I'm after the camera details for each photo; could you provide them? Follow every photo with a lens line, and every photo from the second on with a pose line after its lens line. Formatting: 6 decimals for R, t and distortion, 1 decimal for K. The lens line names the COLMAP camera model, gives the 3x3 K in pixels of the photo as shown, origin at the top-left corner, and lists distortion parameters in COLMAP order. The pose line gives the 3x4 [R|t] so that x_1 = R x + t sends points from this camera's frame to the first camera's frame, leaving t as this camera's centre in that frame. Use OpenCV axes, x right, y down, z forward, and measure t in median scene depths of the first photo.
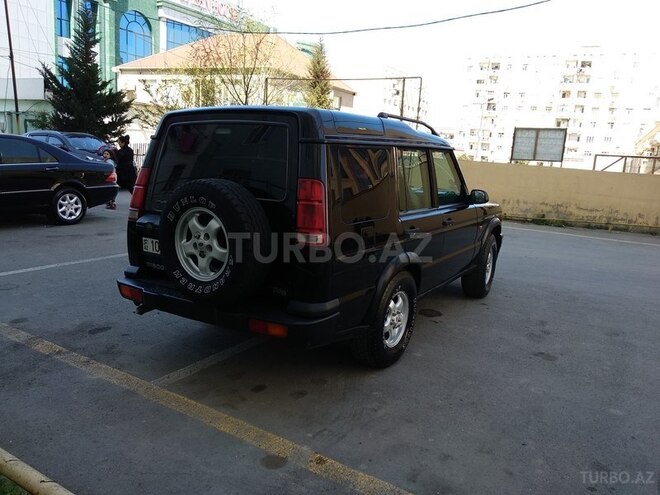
lens RADIAL K [[513.4, 0, 333.4], [0, 513.4, 248.5], [0, 0, 1]] dist [0.034889, -0.036402]
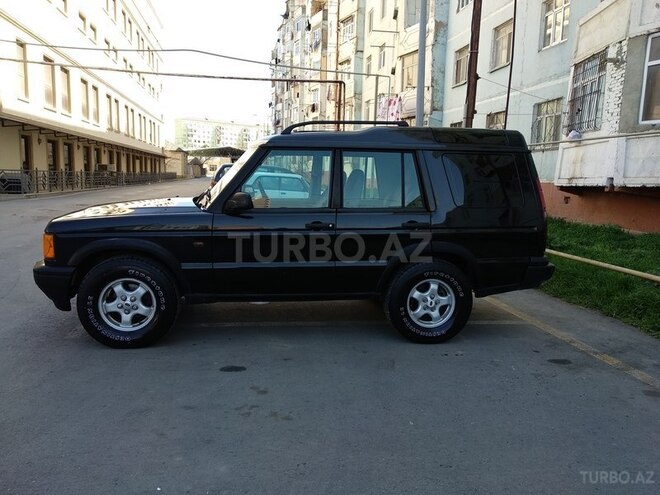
lens RADIAL K [[513.4, 0, 329.8], [0, 513.4, 247.4], [0, 0, 1]] dist [0.034889, -0.036402]
pose [[-0.643521, -0.187088, 0.742212, -0.907124], [0.079628, 0.948045, 0.308011, -0.410219], [-0.761275, 0.257312, -0.595189, 1.963830]]
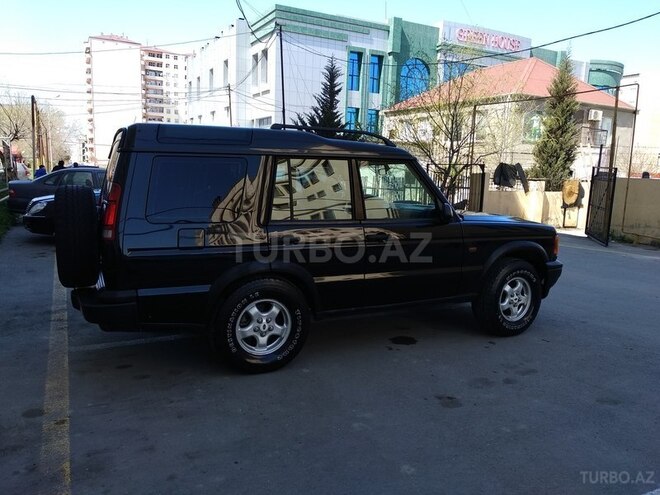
lens RADIAL K [[513.4, 0, 331.0], [0, 513.4, 244.9], [0, 0, 1]] dist [0.034889, -0.036402]
pose [[0.844296, 0.037503, -0.534563, 0.733597], [-0.075912, 0.995859, -0.050031, 0.017323], [0.530472, 0.082821, 0.843647, 0.204407]]
